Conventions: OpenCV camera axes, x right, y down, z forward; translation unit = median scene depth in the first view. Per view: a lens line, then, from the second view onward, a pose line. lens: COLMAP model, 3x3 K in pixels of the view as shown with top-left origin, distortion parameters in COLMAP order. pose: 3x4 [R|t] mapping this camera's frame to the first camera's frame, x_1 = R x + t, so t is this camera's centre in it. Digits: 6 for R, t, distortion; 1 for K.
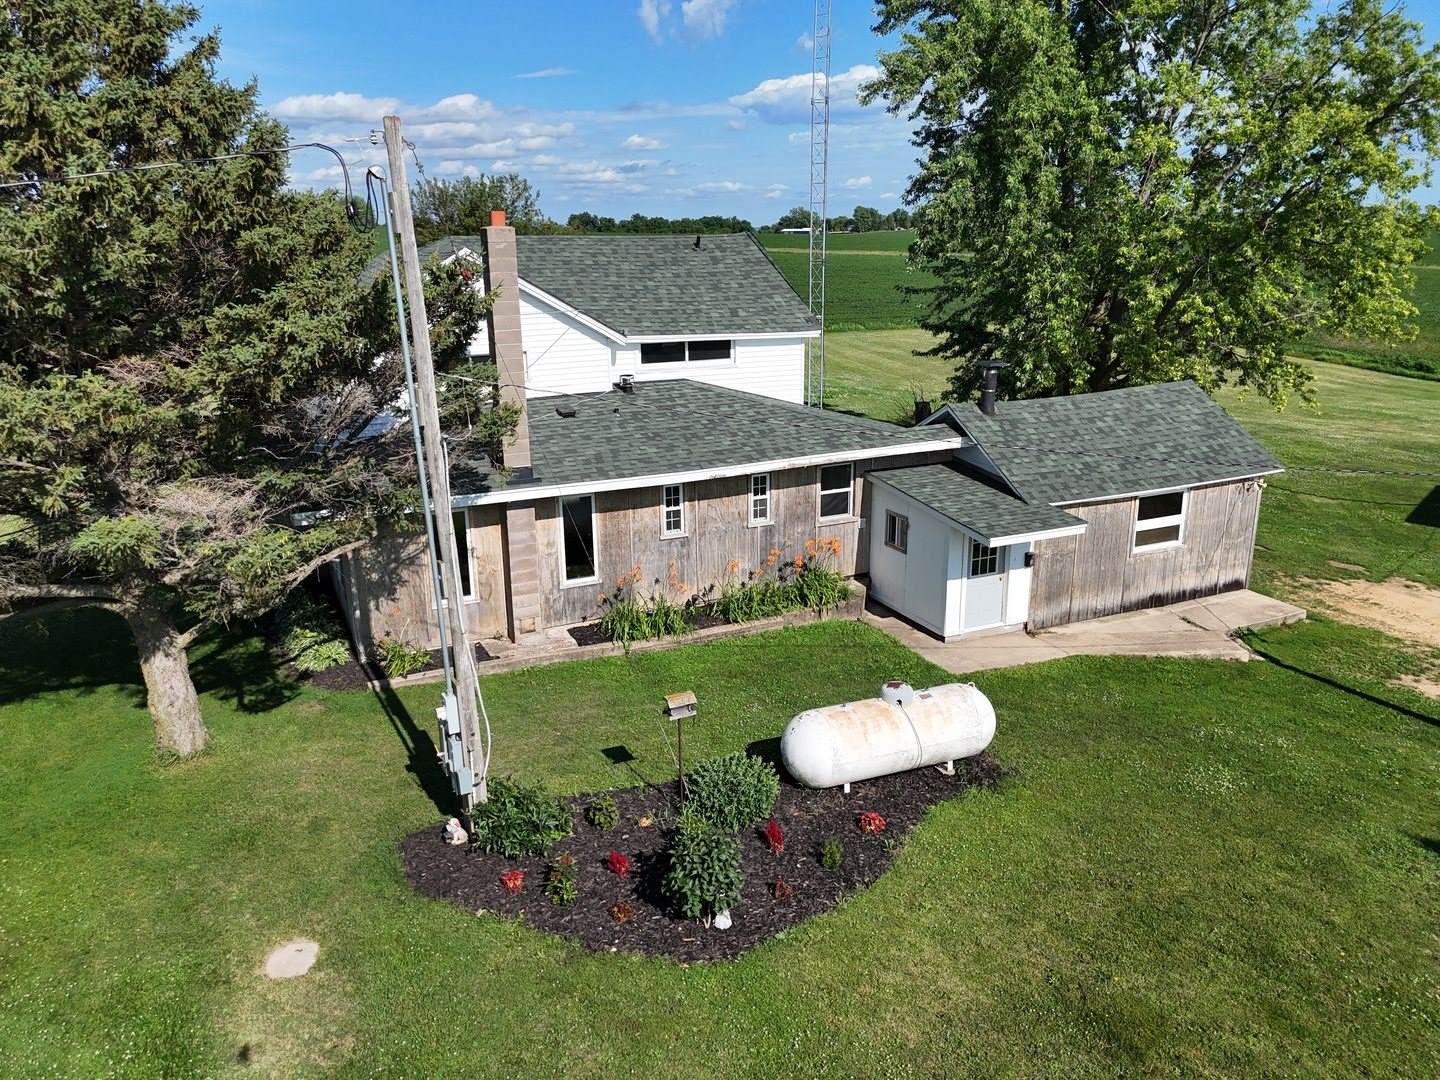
lens RADIAL K [[1061.7, 0, 721.0], [0, 1061.7, 542.8], [0, 0, 1]] dist [0.102909, -0.130912]
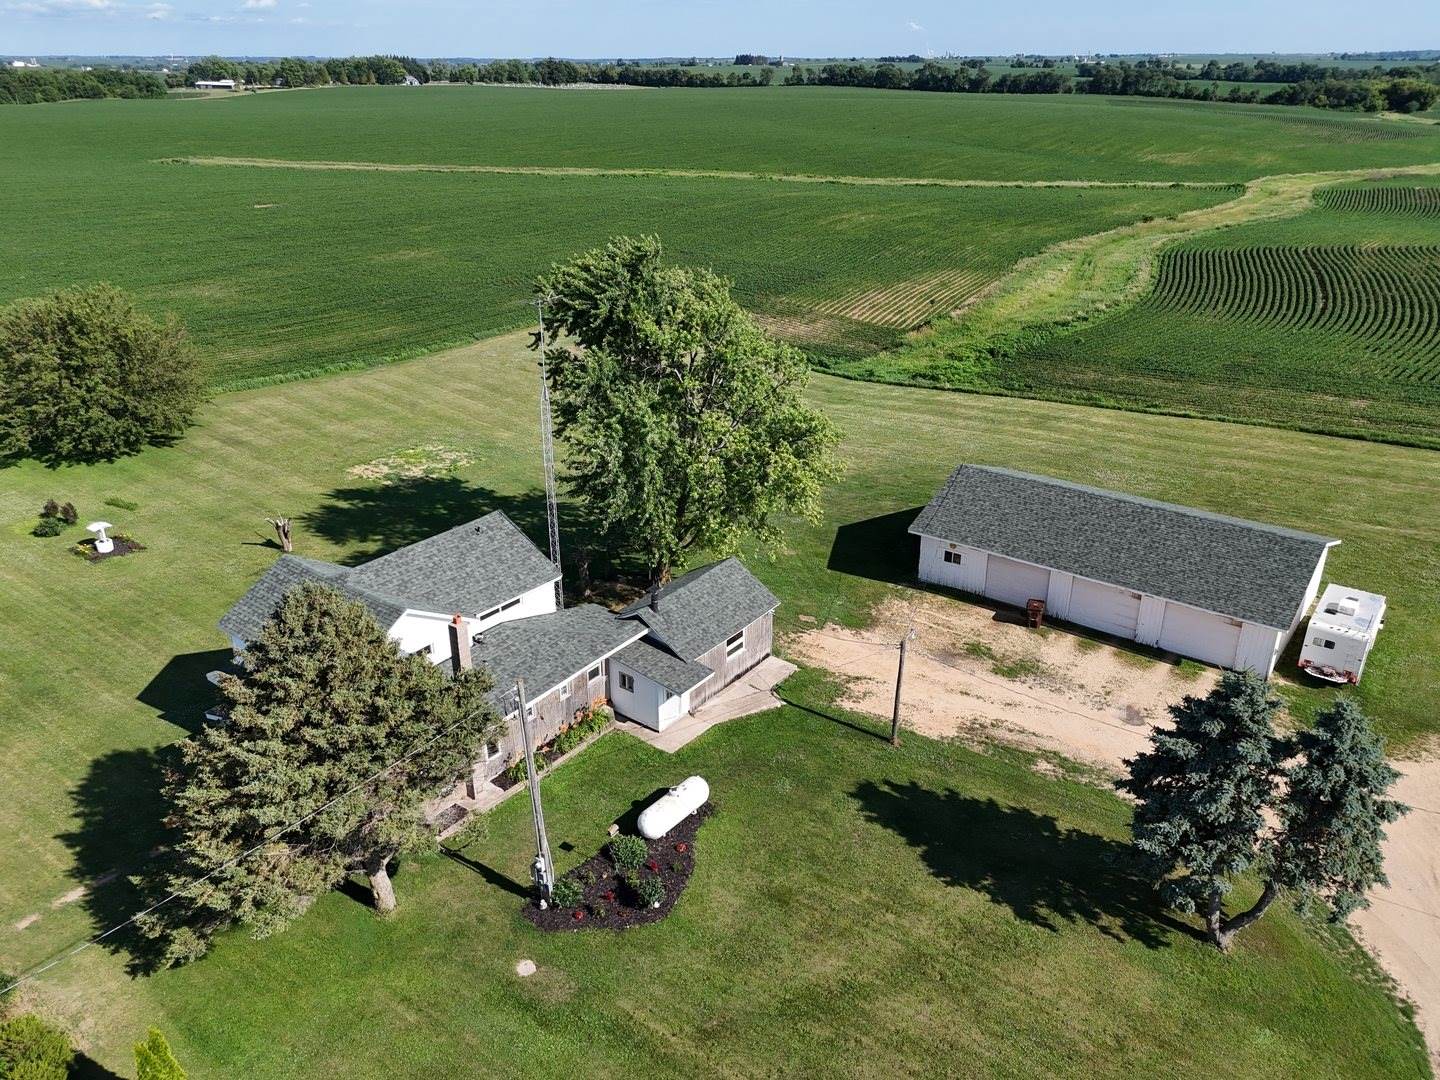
lens RADIAL K [[1040.7, 0, 720.0], [0, 1040.7, 540.0], [0, 0, 1]] dist [0.077200, -0.069313]
pose [[0.885682, -0.184240, 0.426173, -0.487947], [0.126022, 0.978833, 0.161260, -0.588632], [-0.446863, -0.089118, 0.890153, -0.853891]]
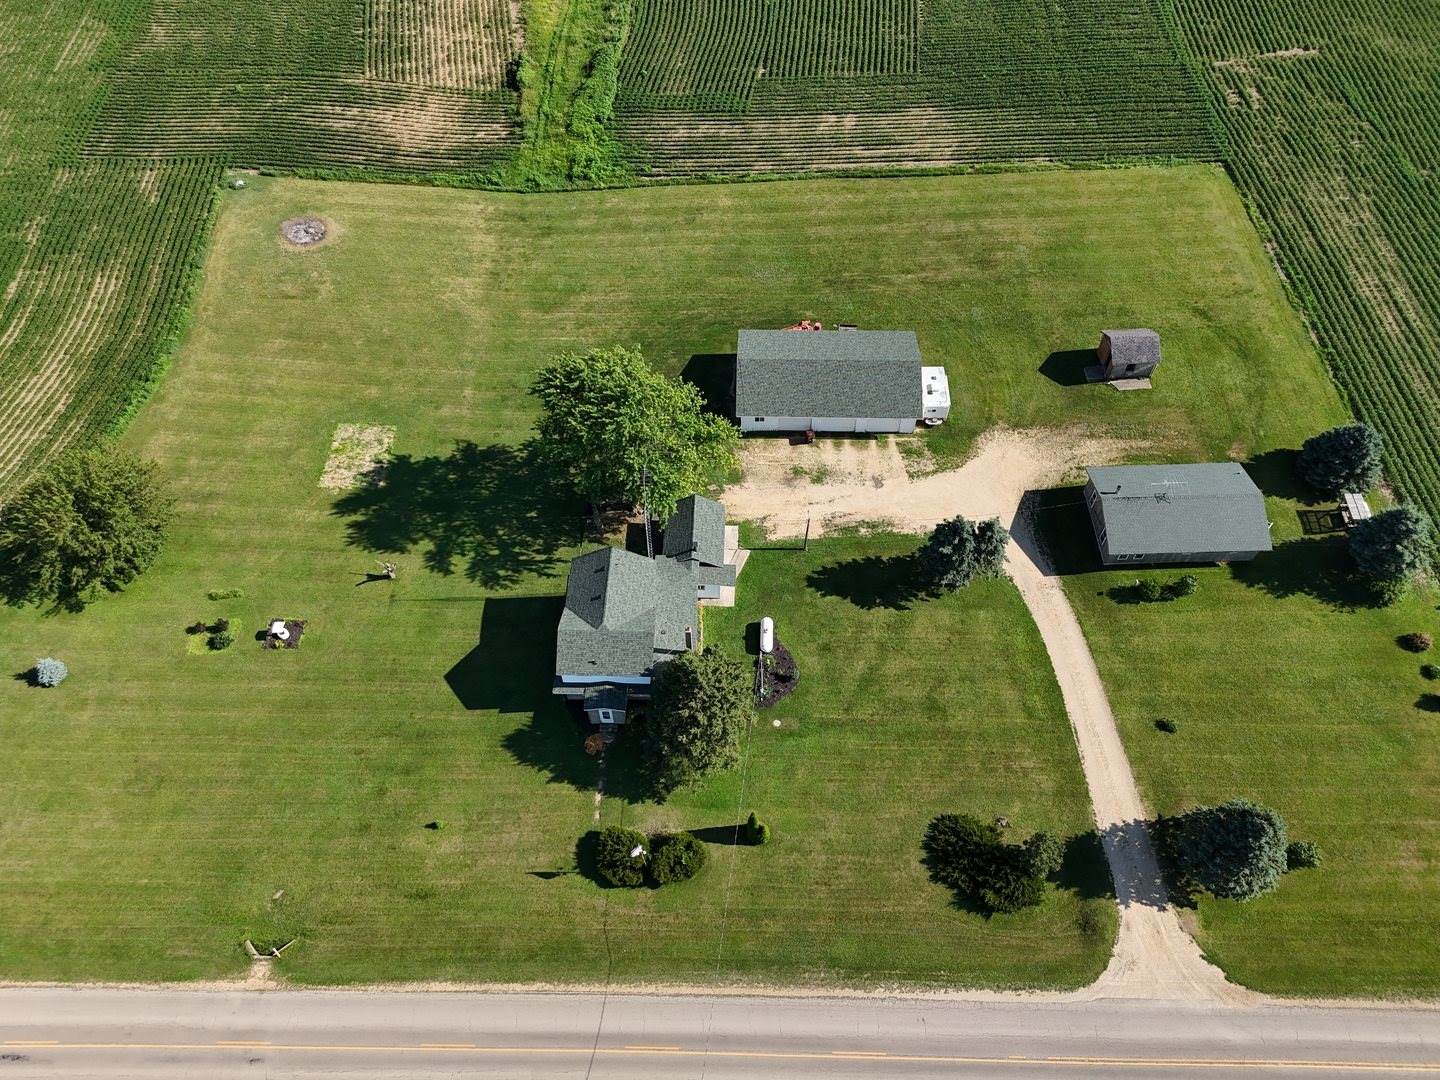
lens RADIAL K [[1036.3, 0, 720.0], [0, 1036.3, 540.0], [0, 0, 1]] dist [0.037979, -0.027230]
pose [[0.451333, -0.727600, 0.516621, -1.859181], [0.246617, 0.658096, 0.711400, -3.156693], [-0.857600, -0.193671, 0.476459, -1.050785]]
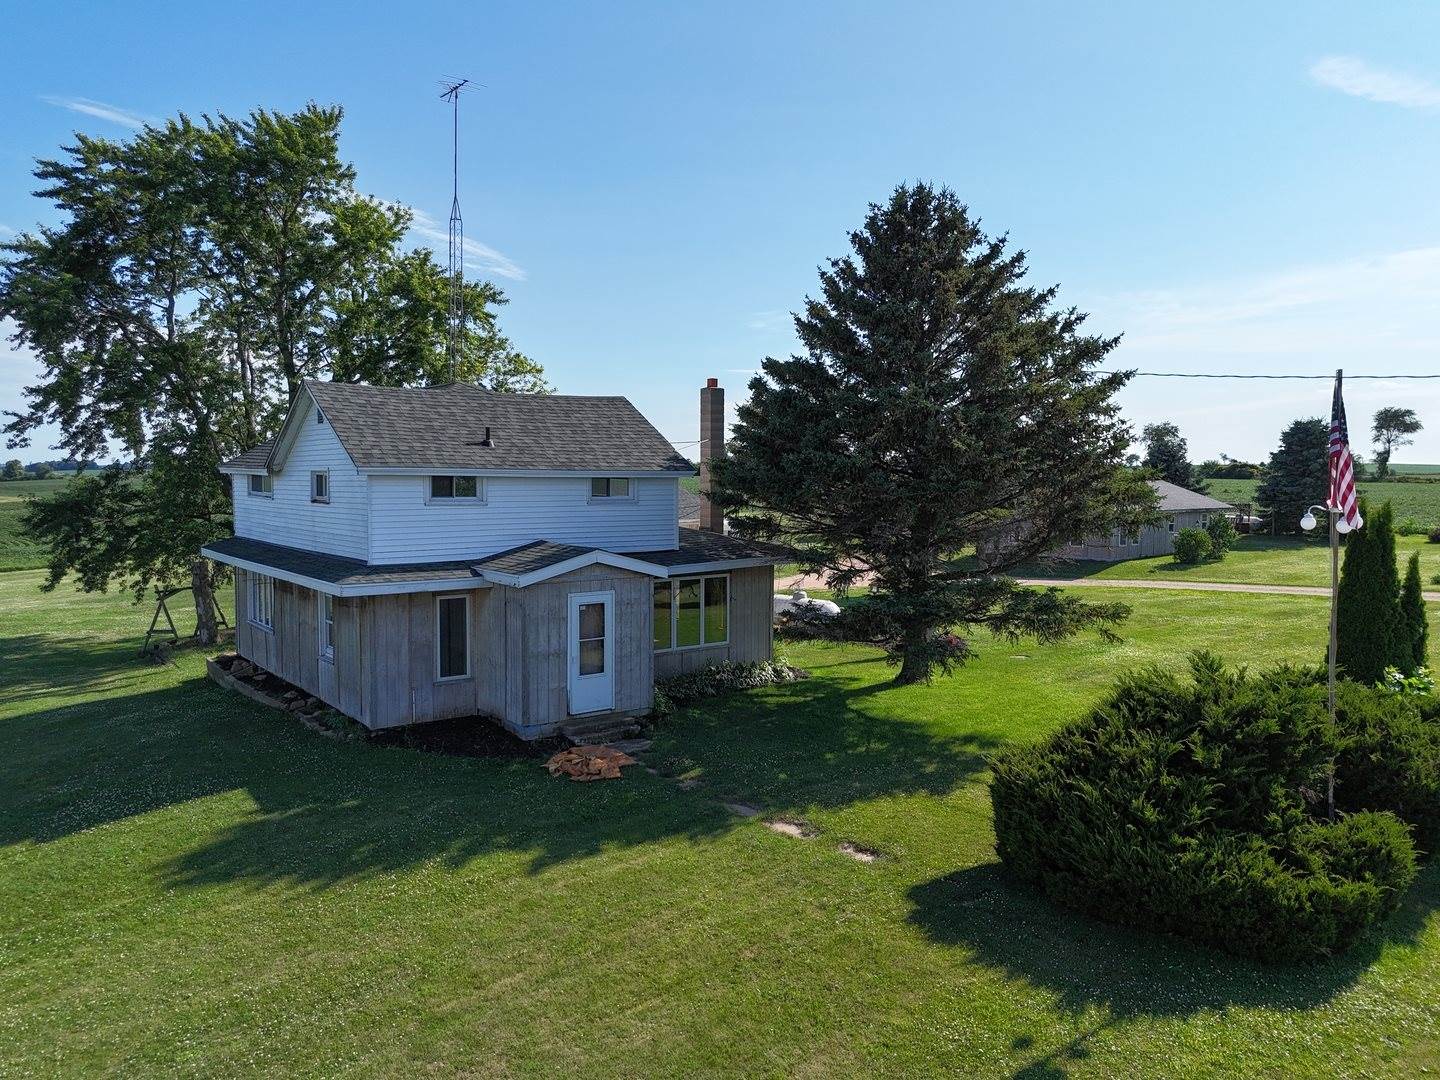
lens RADIAL K [[1036.3, 0, 720.0], [0, 1036.3, 540.0], [0, 0, 1]] dist [0.037979, -0.027230]
pose [[-0.187647, -0.054479, 0.980725, -1.463047], [0.275342, 0.955511, 0.105761, -0.196559], [-0.942855, 0.289880, -0.164299, 1.082255]]
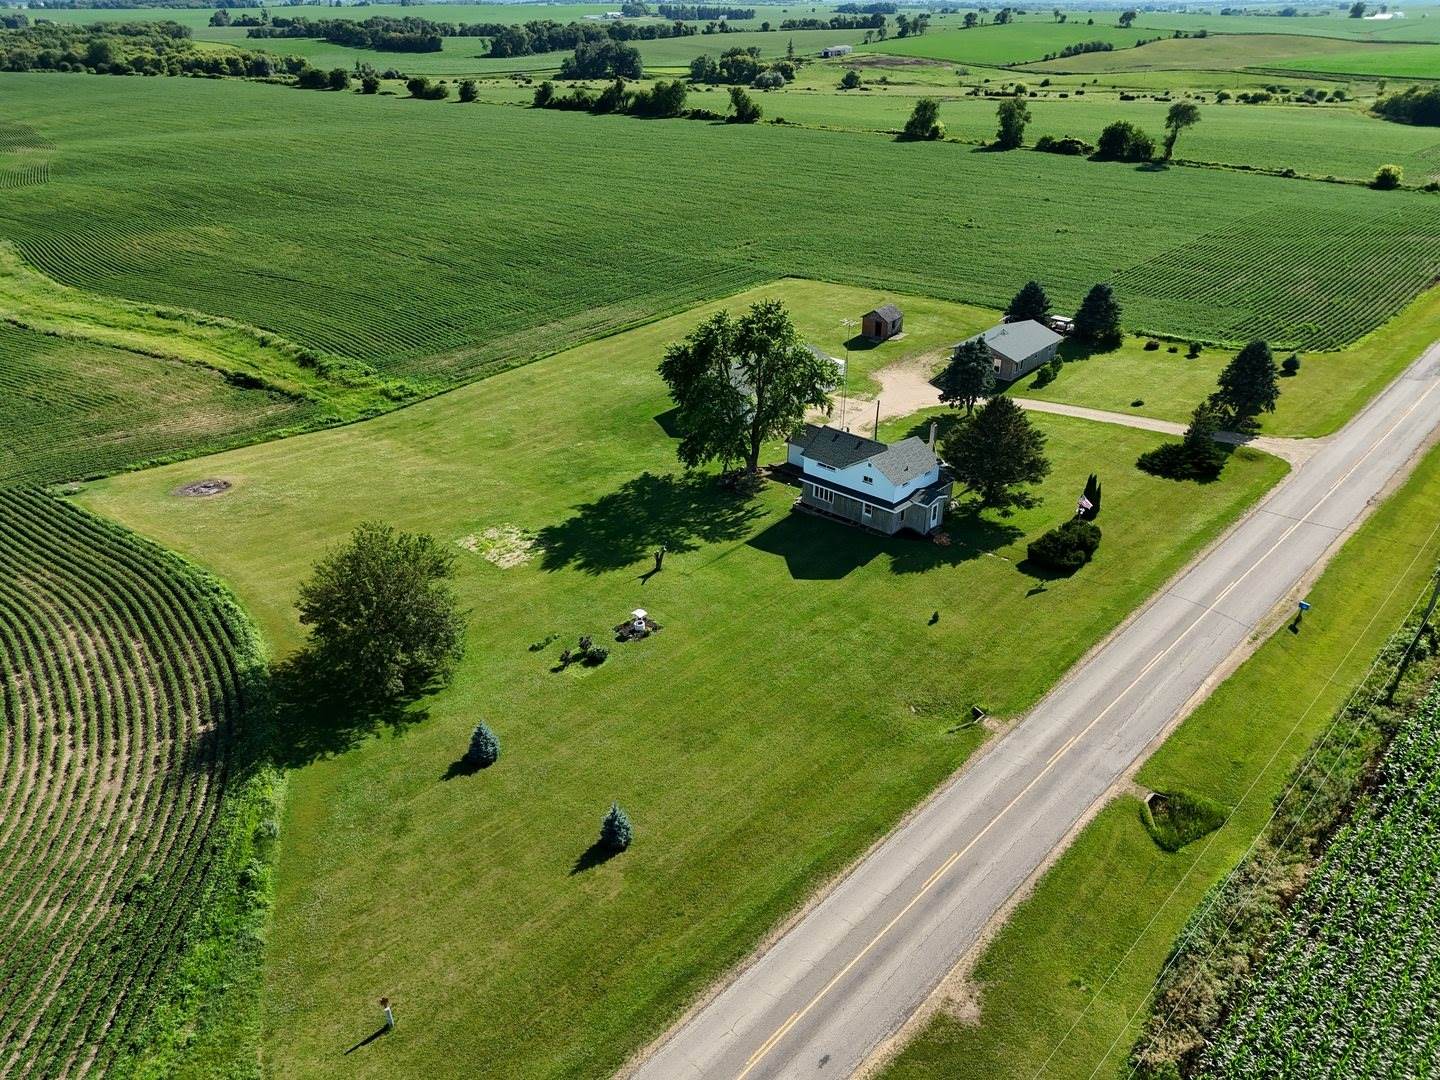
lens RADIAL K [[1044.0, 0, 728.1], [0, 1044.0, 525.9], [0, 0, 1]] dist [0.026007, -0.006645]
pose [[-0.359701, -0.403844, 0.841145, -3.977616], [0.272139, 0.816882, 0.508571, -2.510708], [-0.892499, 0.411842, -0.183932, 2.697215]]
